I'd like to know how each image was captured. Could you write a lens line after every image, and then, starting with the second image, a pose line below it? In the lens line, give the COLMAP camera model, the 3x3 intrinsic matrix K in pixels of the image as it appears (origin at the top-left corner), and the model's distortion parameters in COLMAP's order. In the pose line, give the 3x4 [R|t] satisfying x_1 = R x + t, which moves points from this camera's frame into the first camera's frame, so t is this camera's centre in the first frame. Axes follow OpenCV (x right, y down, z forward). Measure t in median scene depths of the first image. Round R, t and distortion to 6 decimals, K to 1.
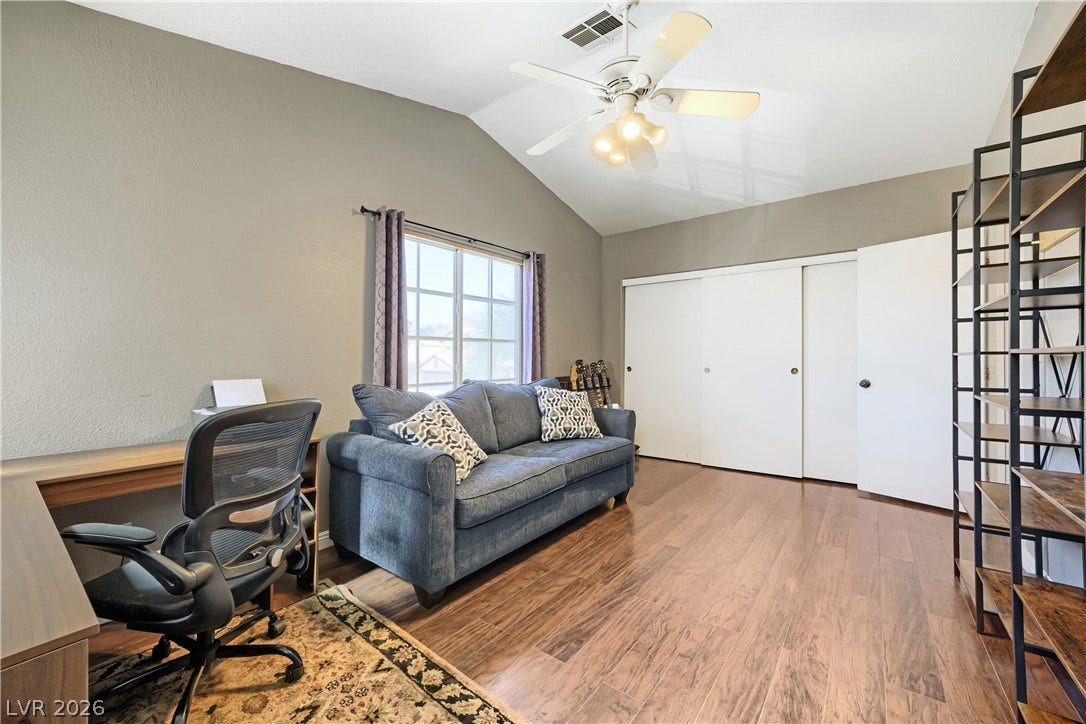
lens RADIAL K [[428.0, 0, 540.4], [0, 428.0, 358.2], [0, 0, 1]] dist [-0.010881, 0.002268]
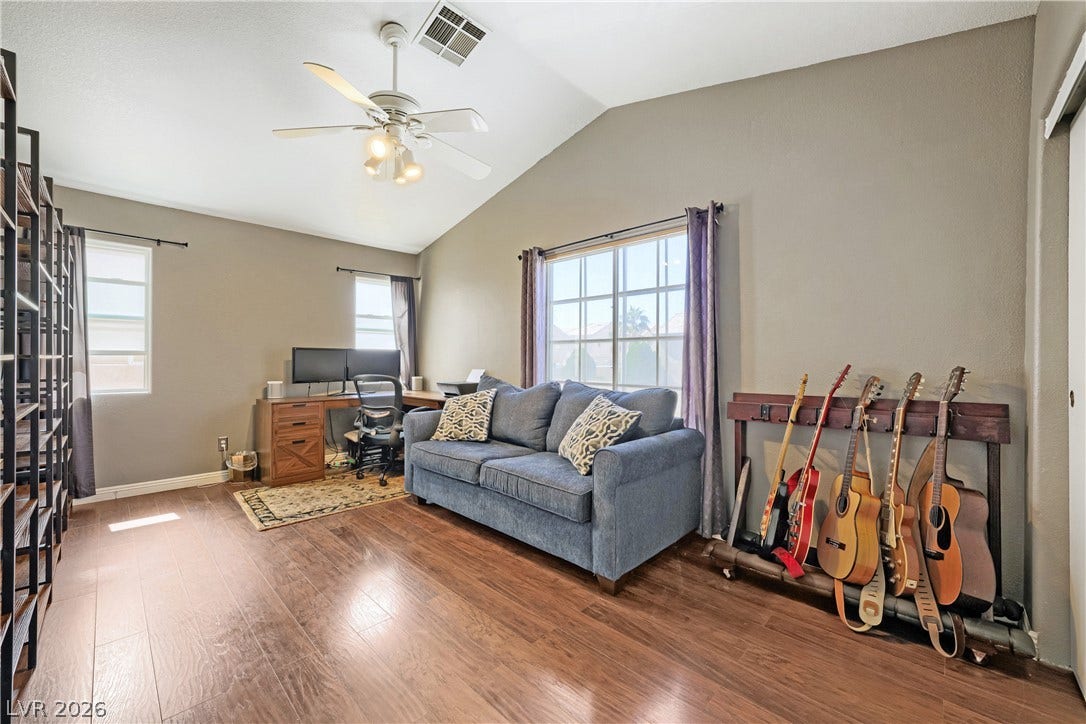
lens RADIAL K [[428.0, 0, 539.0], [0, 428.0, 356.1], [0, 0, 1]] dist [-0.010881, 0.002268]
pose [[-0.104617, 0.004915, -0.994500, 1.261711], [0.001463, 0.999987, 0.004788, -0.021883], [0.994512, -0.000954, -0.104622, 1.489458]]
